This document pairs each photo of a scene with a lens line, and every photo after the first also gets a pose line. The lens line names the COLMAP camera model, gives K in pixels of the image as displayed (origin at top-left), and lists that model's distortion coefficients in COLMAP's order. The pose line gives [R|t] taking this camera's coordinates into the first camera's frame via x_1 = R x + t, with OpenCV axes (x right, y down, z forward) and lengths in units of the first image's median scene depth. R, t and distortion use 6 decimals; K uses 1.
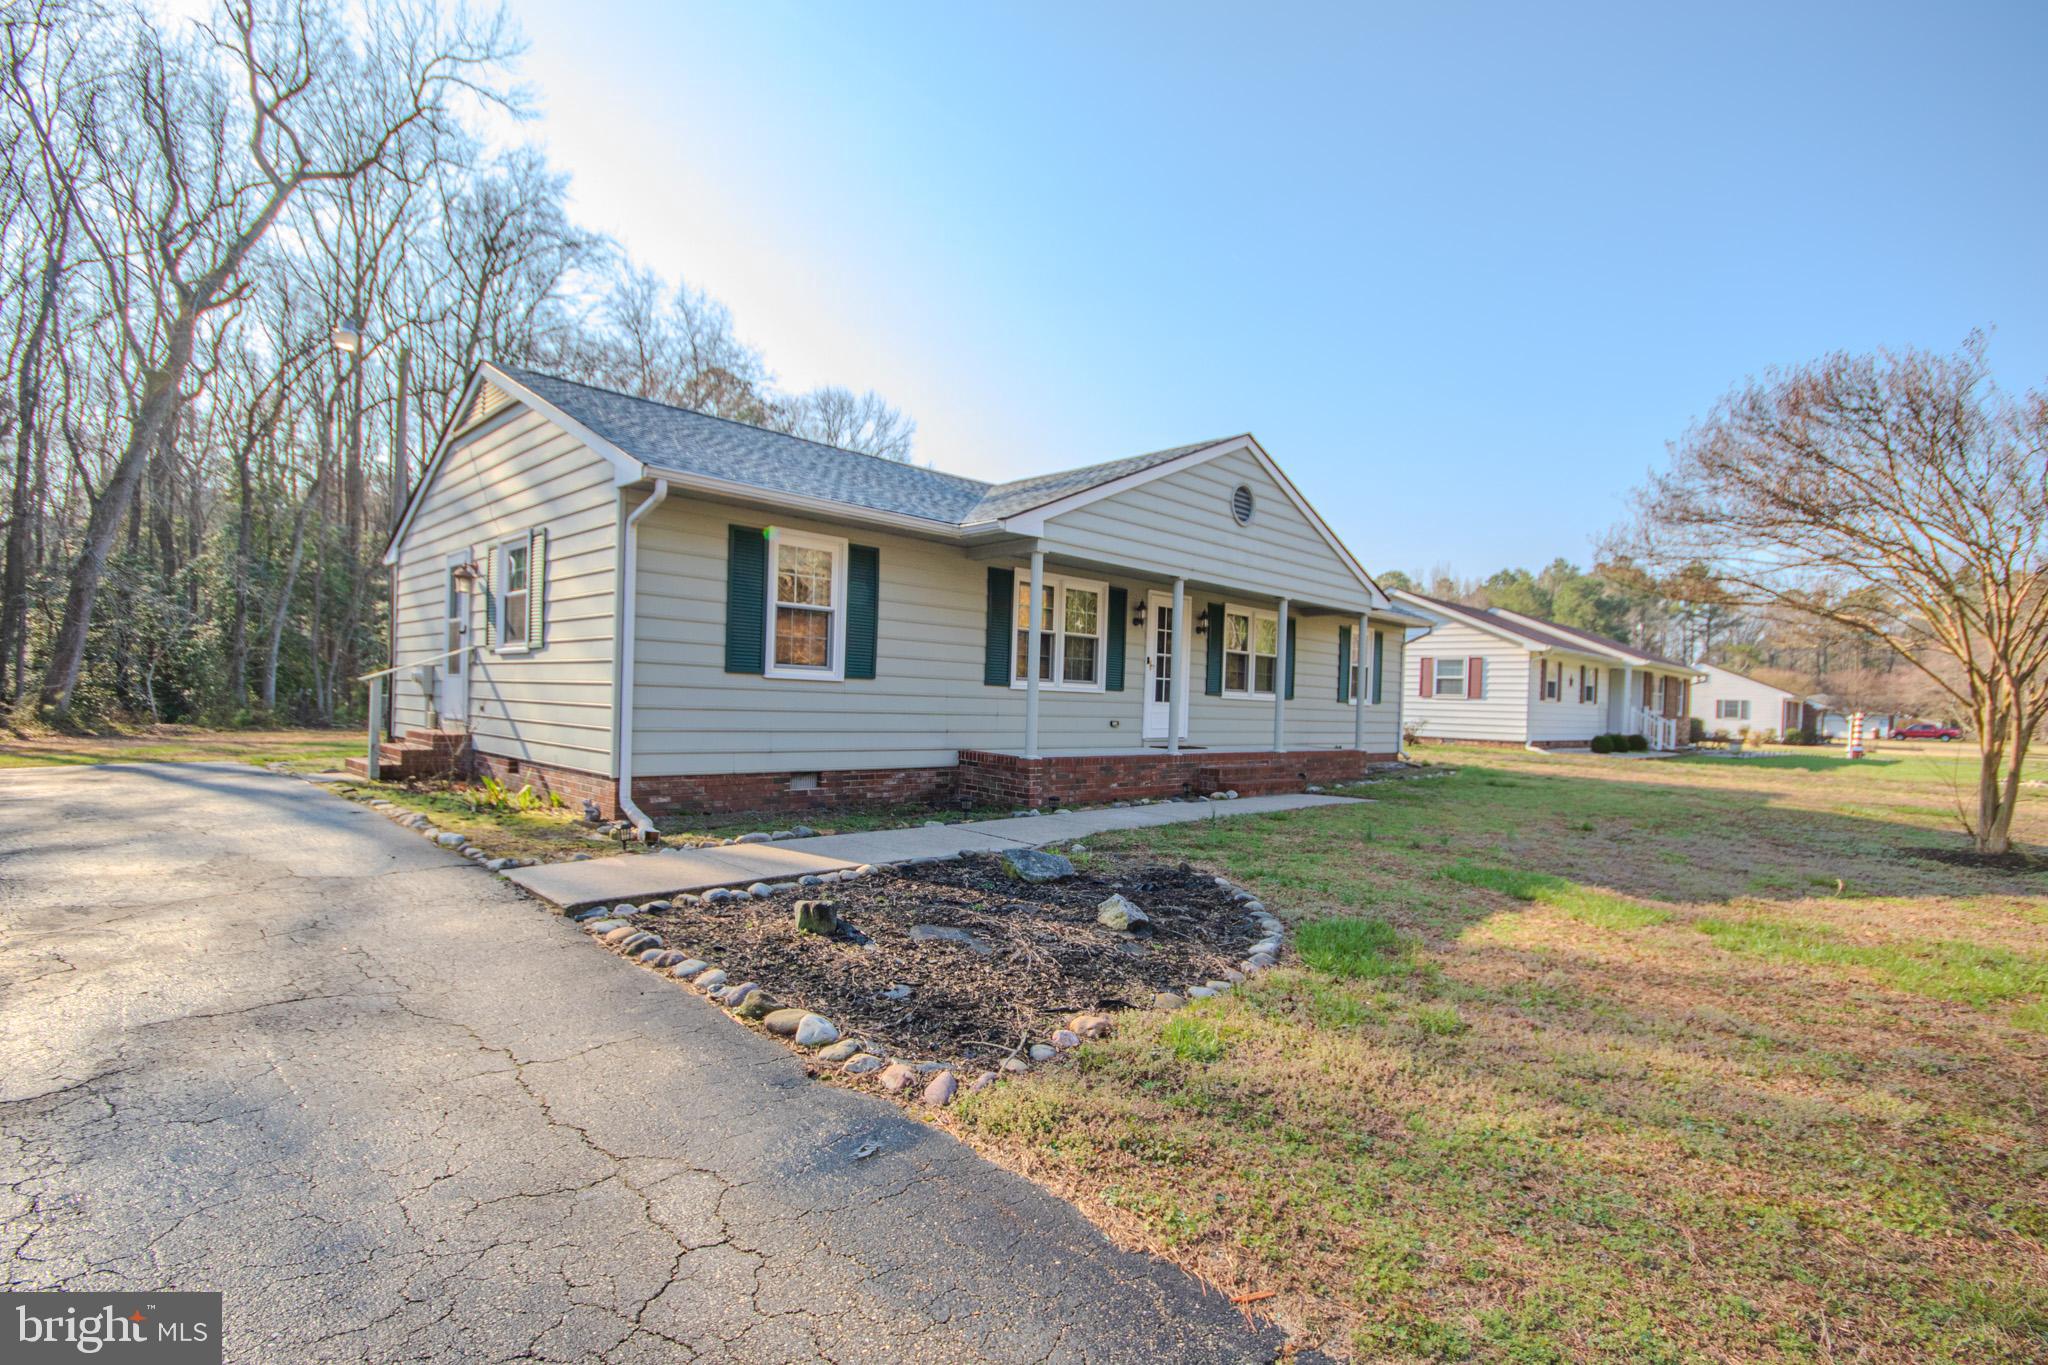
lens RADIAL K [[955.4, 0, 1030.4], [0, 955.4, 714.4], [0, 0, 1]] dist [-0.000595, -0.000802]
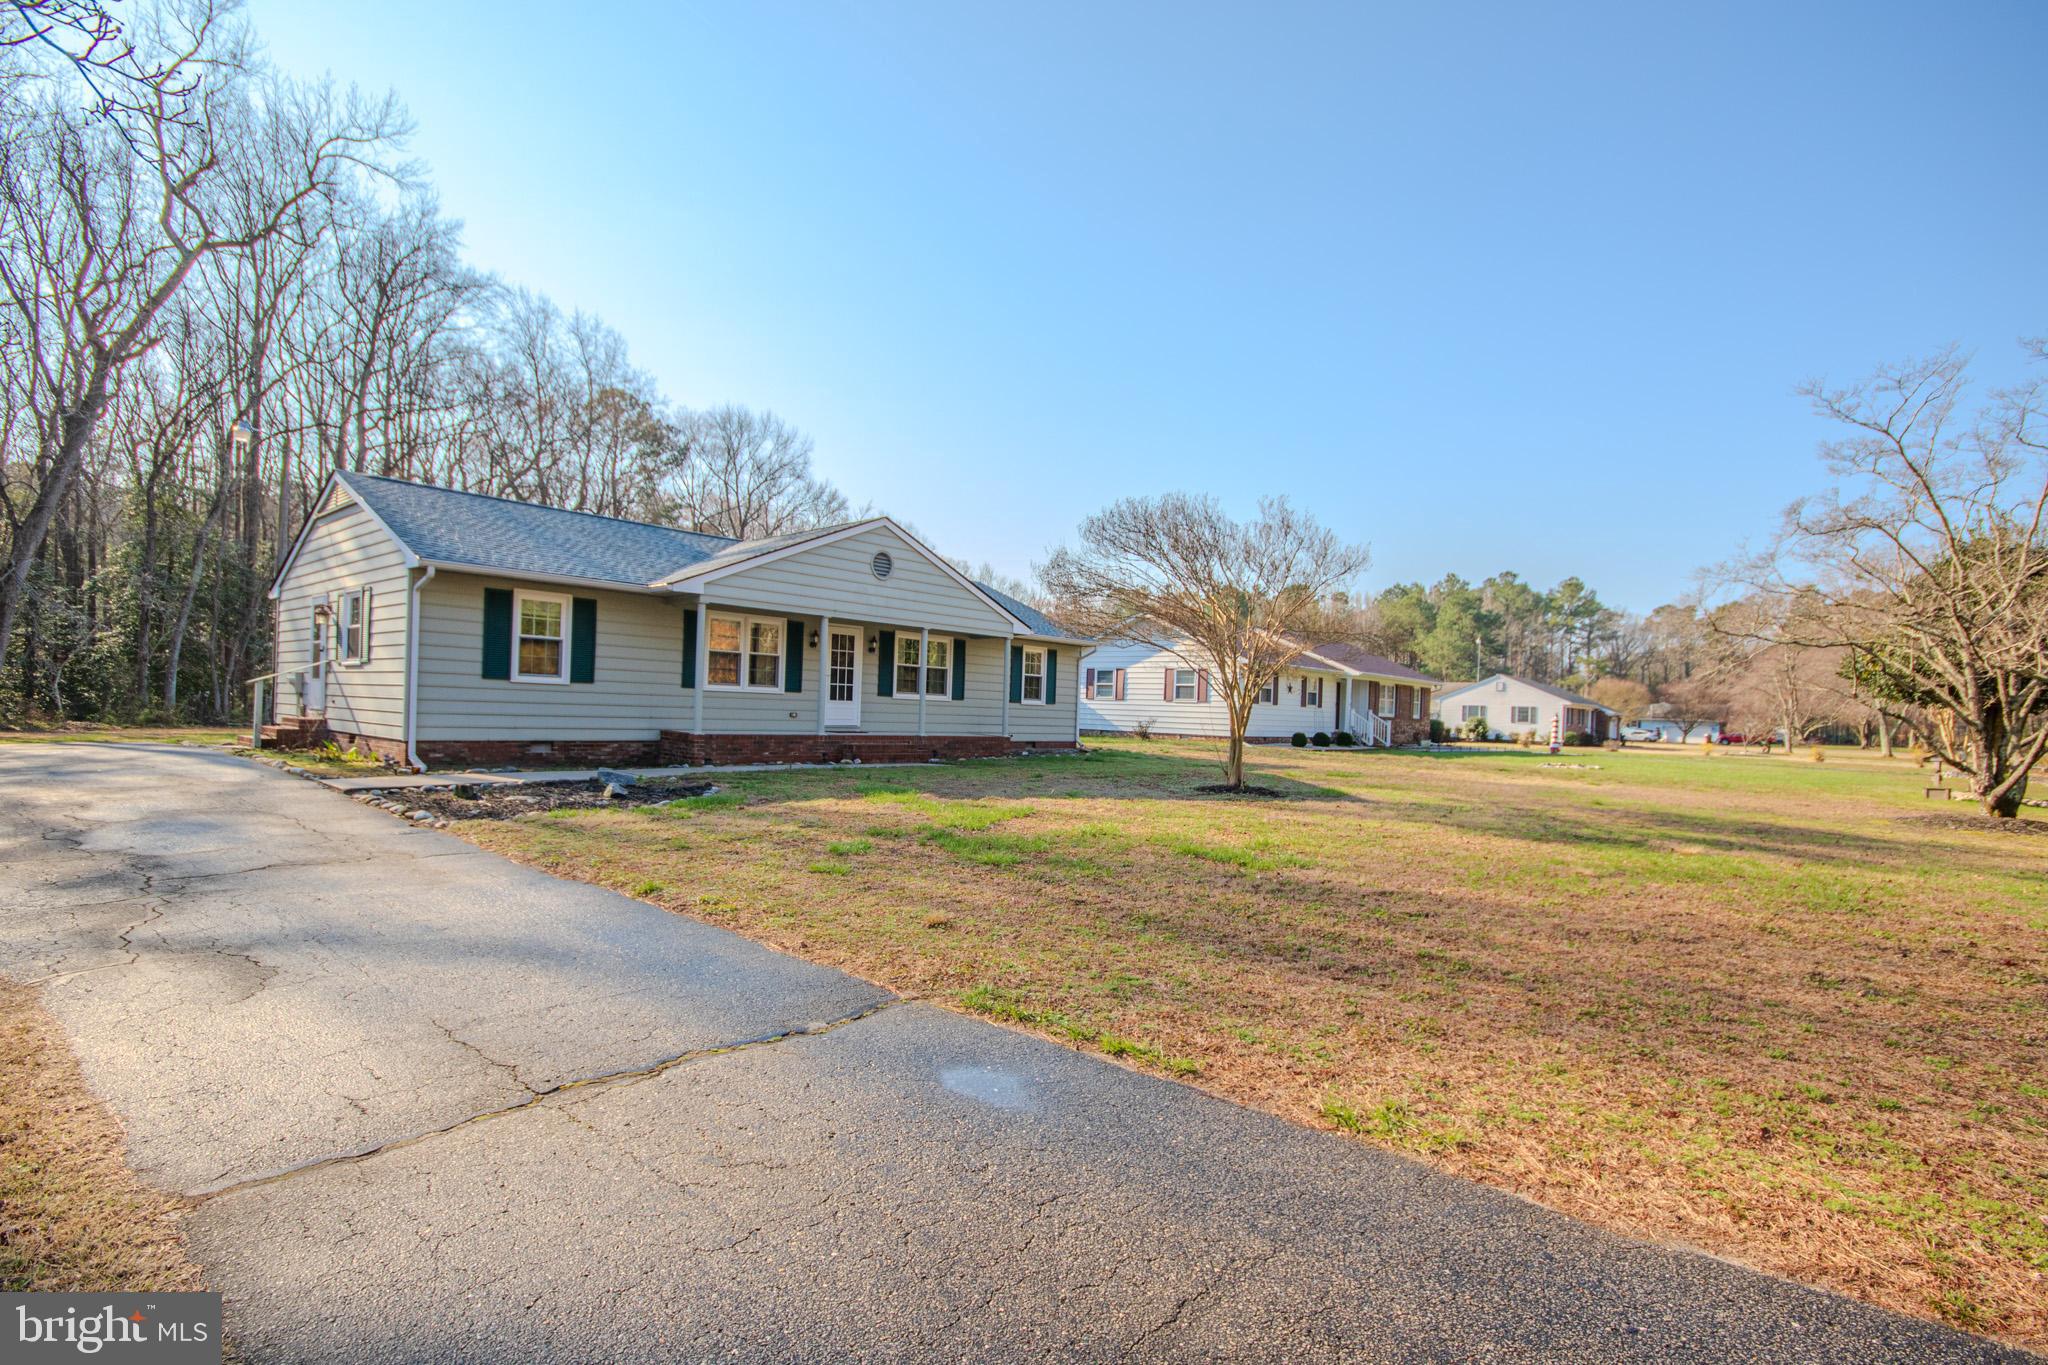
lens RADIAL K [[966.8, 0, 1031.6], [0, 966.8, 714.9], [0, 0, 1]] dist [0.003801, -0.005507]
pose [[0.998117, 0.002374, 0.061285, 0.324938], [-0.001920, 0.999970, -0.007459, 0.018207], [-0.061301, 0.007327, 0.998092, -0.443670]]
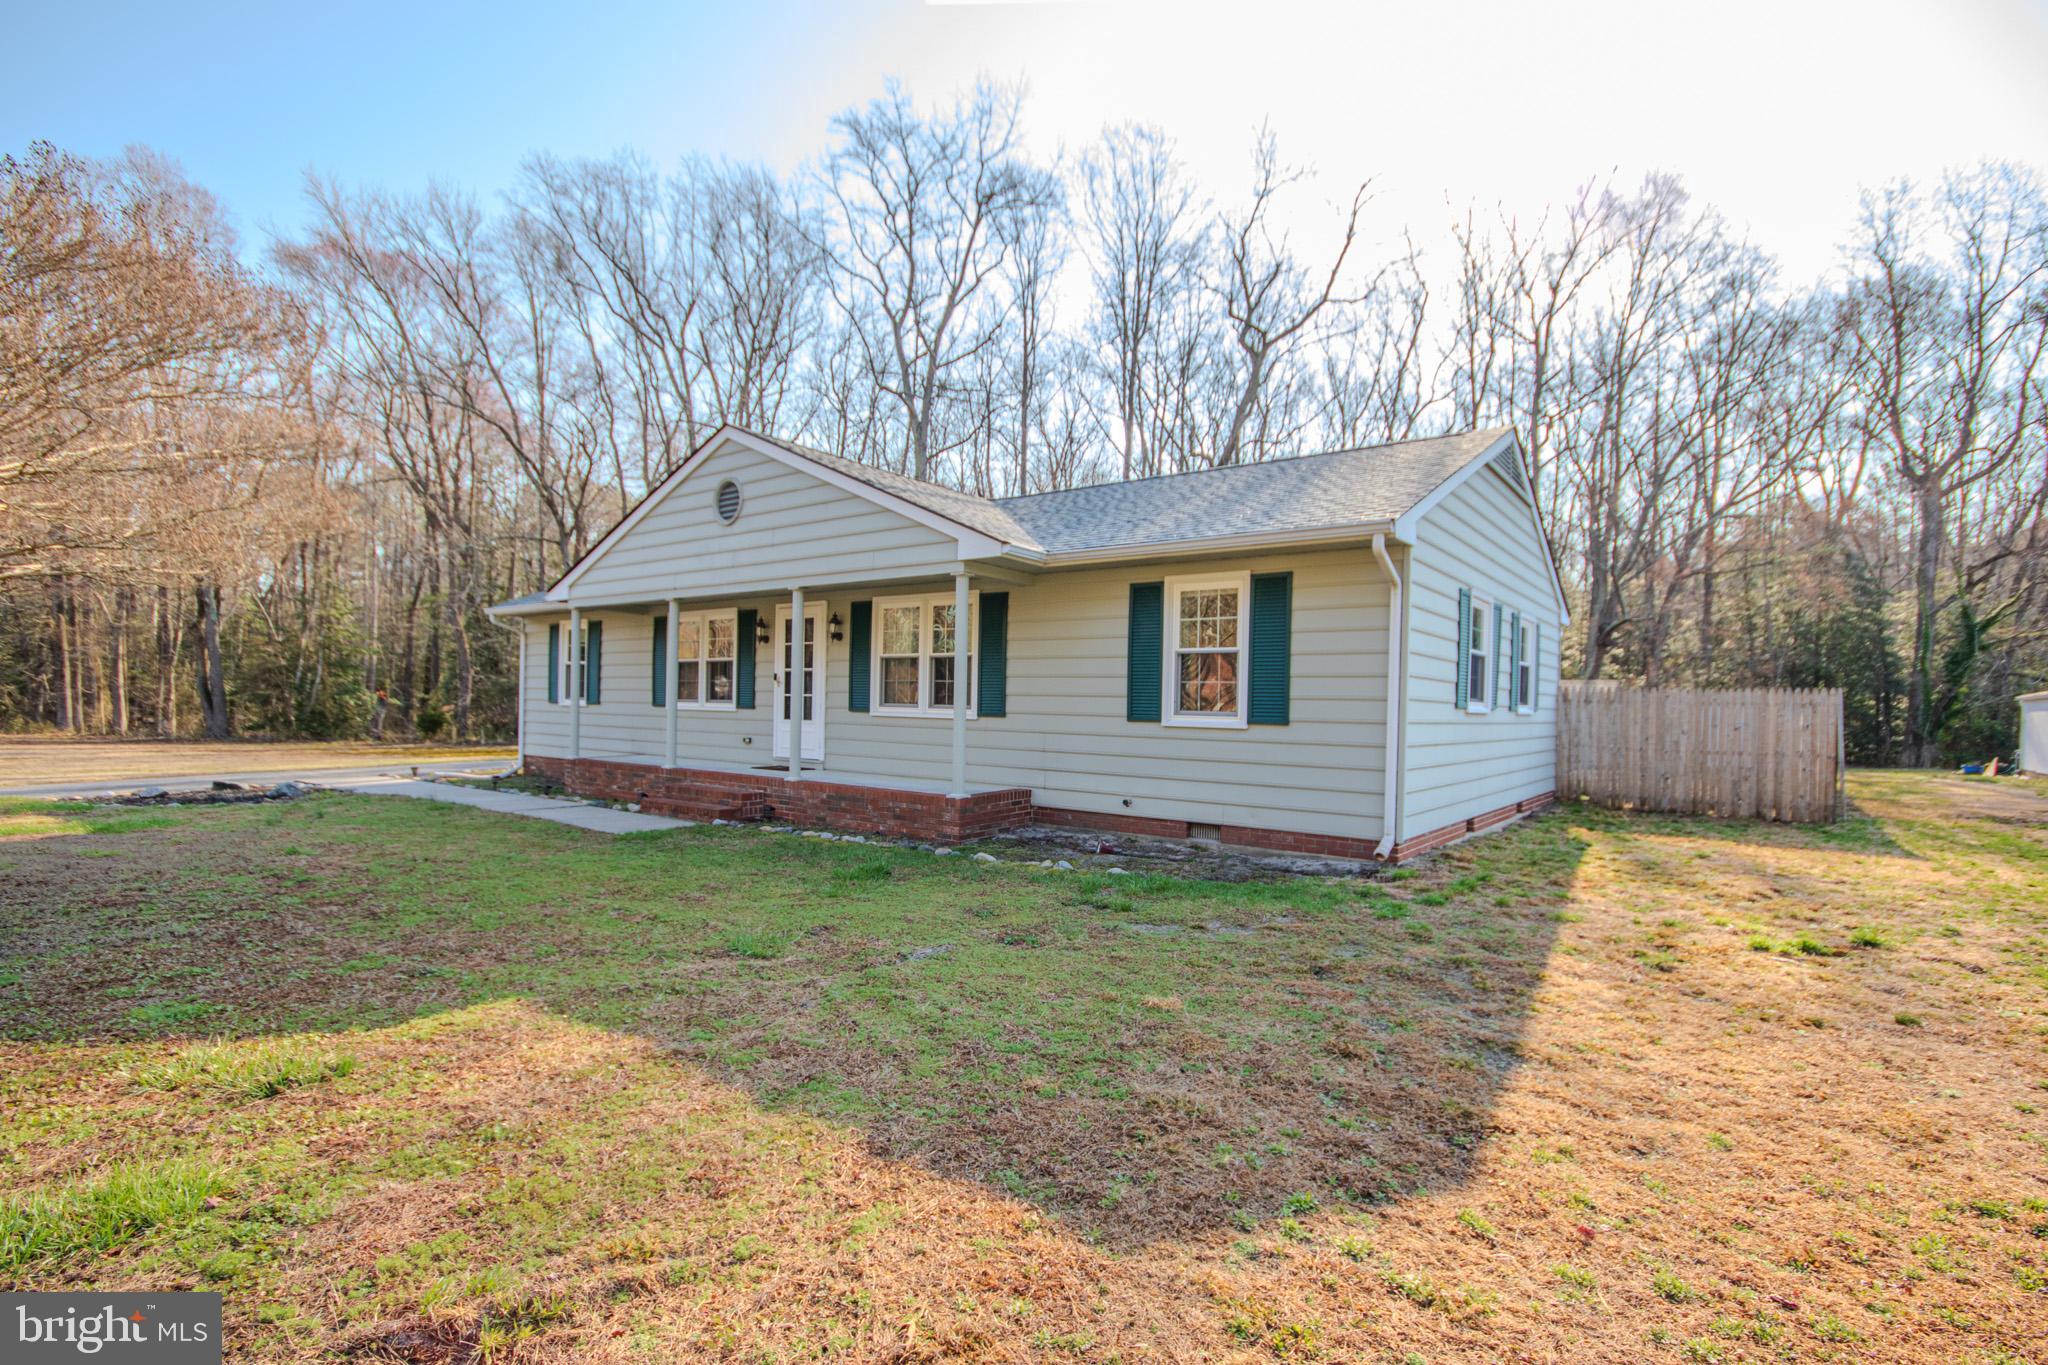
lens RADIAL K [[966.8, 0, 1031.6], [0, 966.8, 714.9], [0, 0, 1]] dist [0.003801, -0.005507]
pose [[0.150571, -0.047079, -0.987478, 1.050073], [-0.050775, 0.997179, -0.055284, 0.021132], [0.987294, 0.058463, 0.147755, 1.041393]]
